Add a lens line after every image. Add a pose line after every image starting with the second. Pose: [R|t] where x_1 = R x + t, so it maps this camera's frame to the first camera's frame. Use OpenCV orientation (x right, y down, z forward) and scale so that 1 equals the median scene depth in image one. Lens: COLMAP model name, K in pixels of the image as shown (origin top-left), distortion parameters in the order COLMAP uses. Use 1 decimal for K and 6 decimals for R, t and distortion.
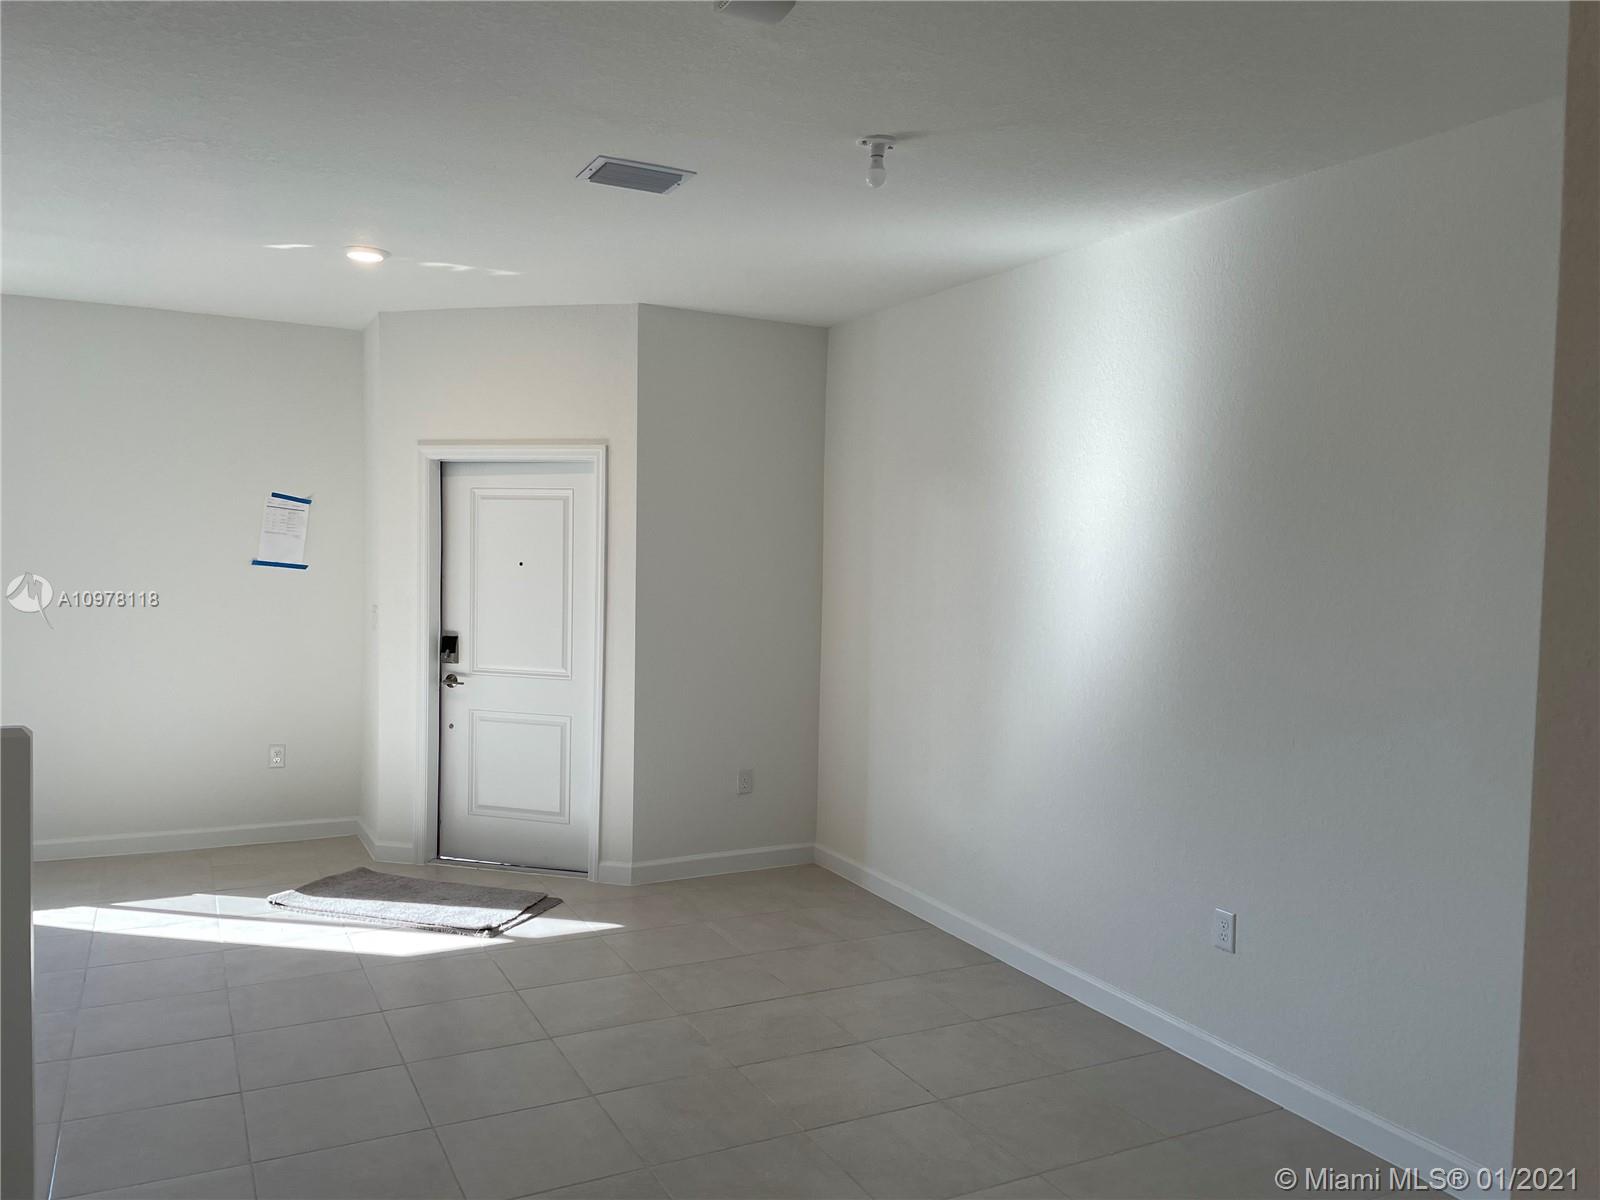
lens RADIAL K [[1202.4, 0, 802.2], [0, 1202.4, 600.4], [0, 0, 1]] dist [0.104892, -0.143824]
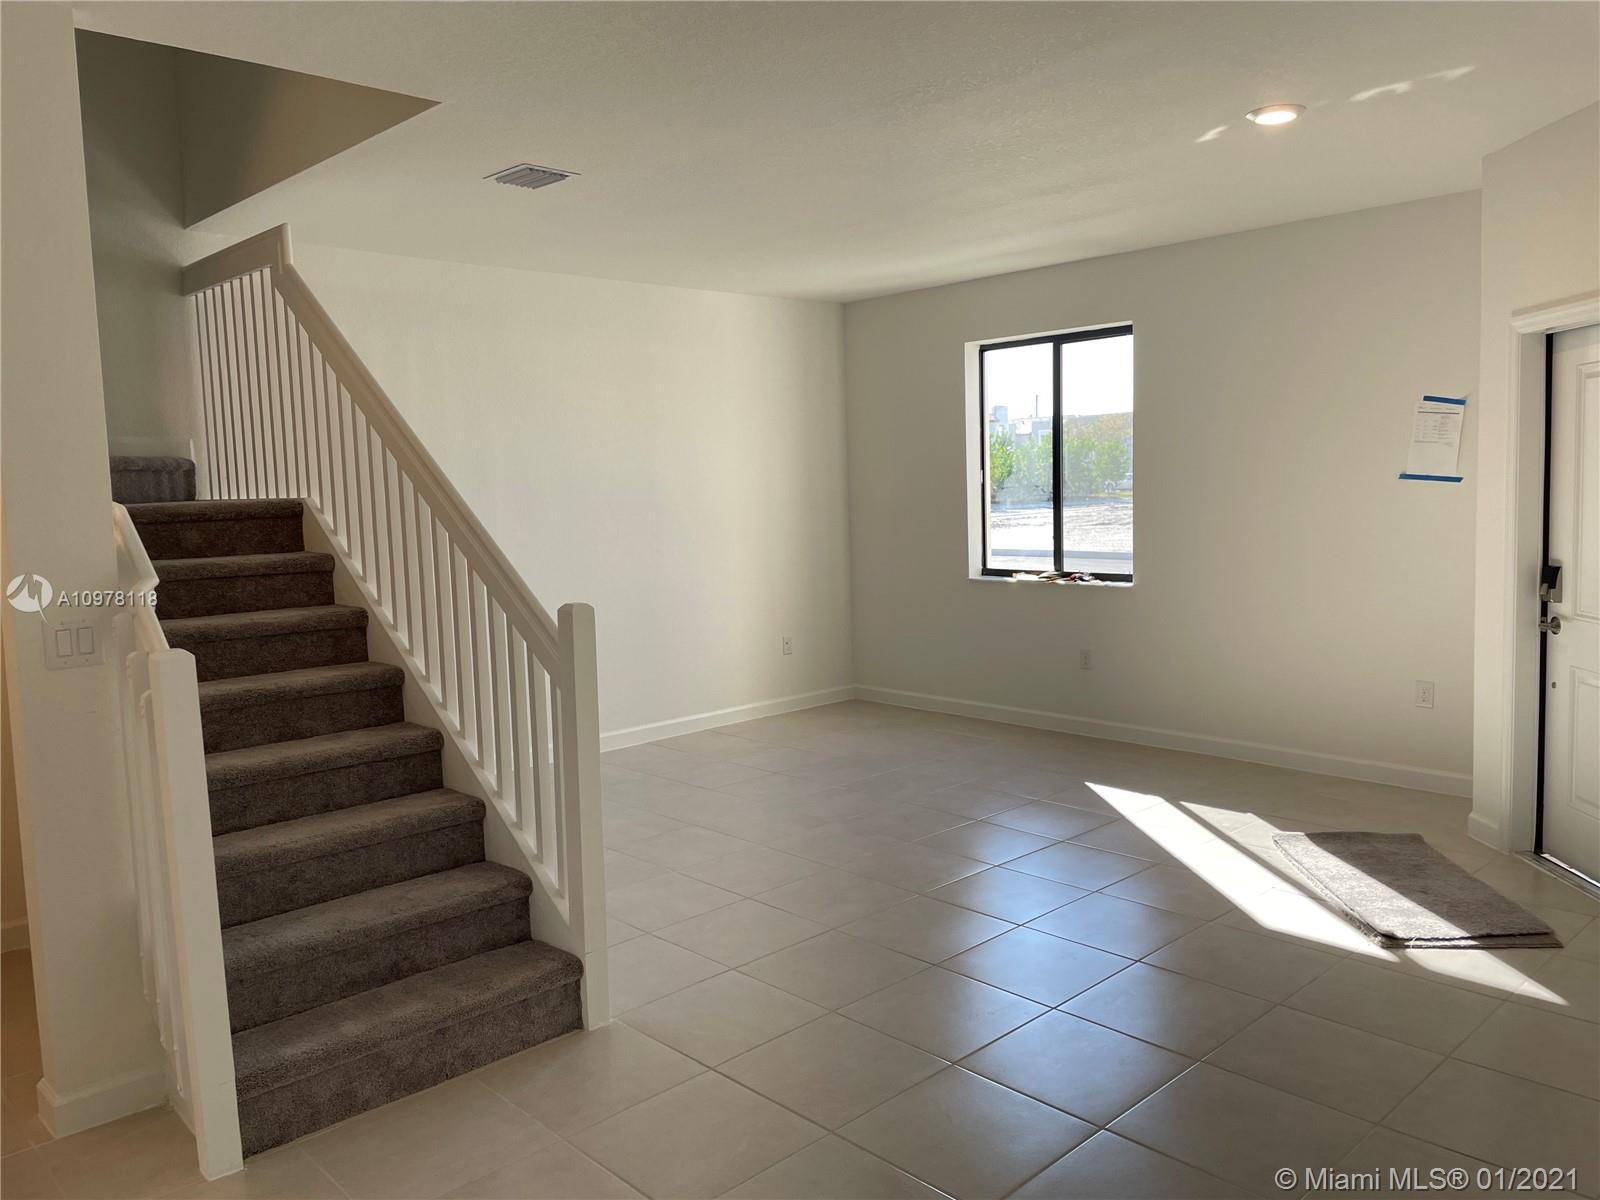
lens RADIAL K [[1202.4, 0, 802.2], [0, 1202.4, 600.4], [0, 0, 1]] dist [0.104892, -0.143824]
pose [[0.259301, 0.064856, -0.963616, 0.348929], [-0.001790, 0.997773, 0.066673, 0.000785], [0.965795, -0.015564, 0.258840, 0.383266]]
